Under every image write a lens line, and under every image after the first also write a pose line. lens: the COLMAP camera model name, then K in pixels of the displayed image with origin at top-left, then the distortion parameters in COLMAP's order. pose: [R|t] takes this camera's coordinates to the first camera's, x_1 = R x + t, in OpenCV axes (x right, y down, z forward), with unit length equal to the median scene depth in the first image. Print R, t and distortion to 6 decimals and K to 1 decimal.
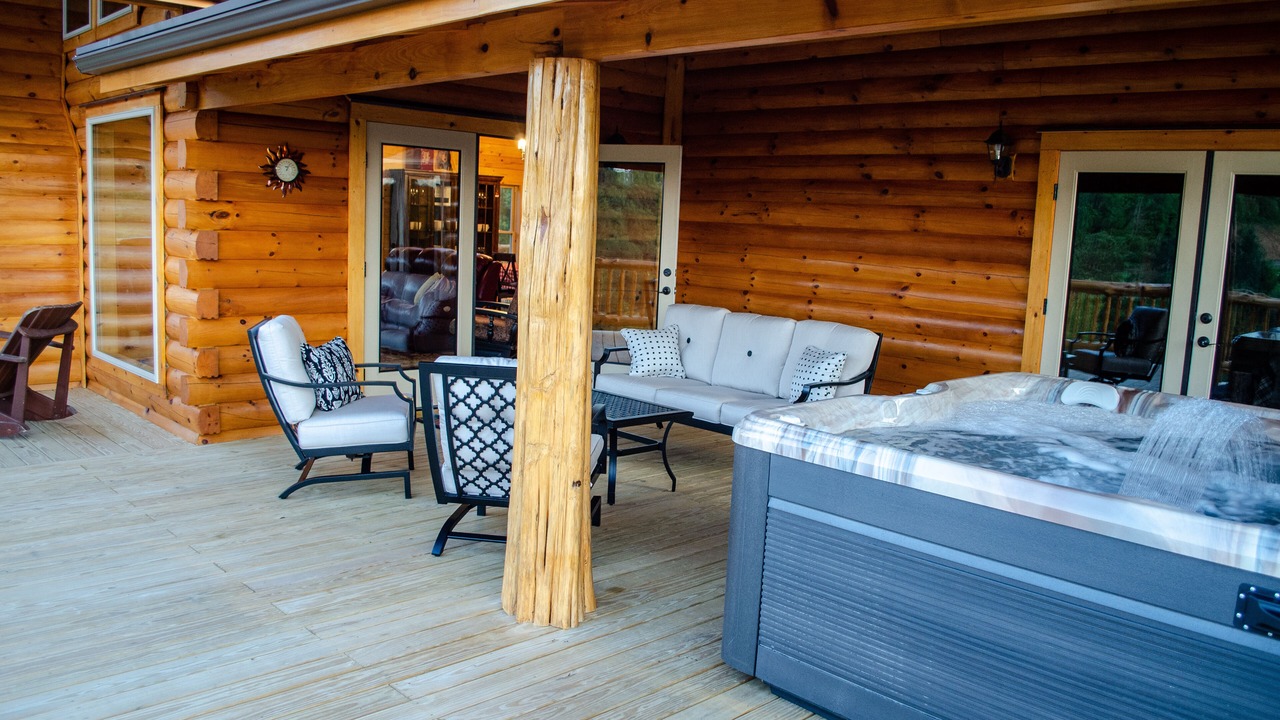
lens RADIAL K [[1007.3, 0, 641.5], [0, 1007.3, 360.1], [0, 0, 1]] dist [-0.085548, 0.010168]
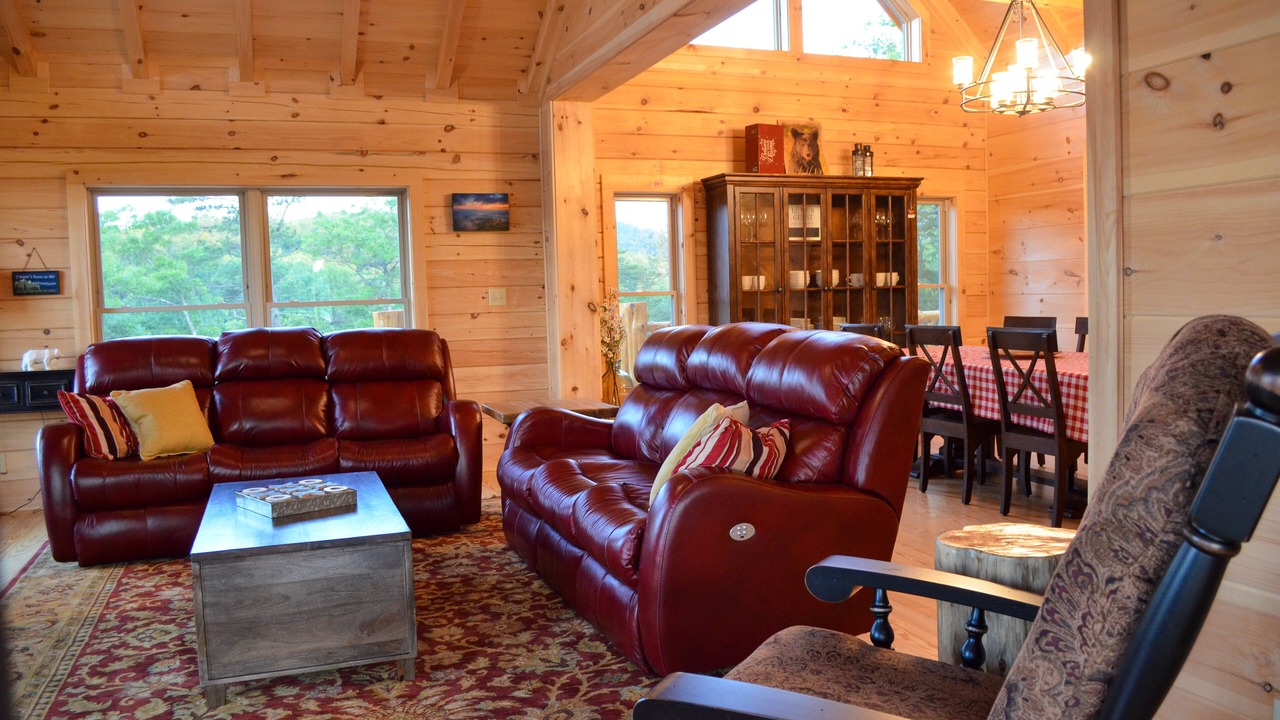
lens RADIAL K [[1007.3, 0, 640.6], [0, 1007.3, 359.1], [0, 0, 1]] dist [-0.085548, 0.010168]
pose [[0.914985, -0.045211, -0.400948, -0.073390], [0.014709, 0.996779, -0.078832, -0.055464], [0.403221, 0.066233, 0.912703, 0.512557]]
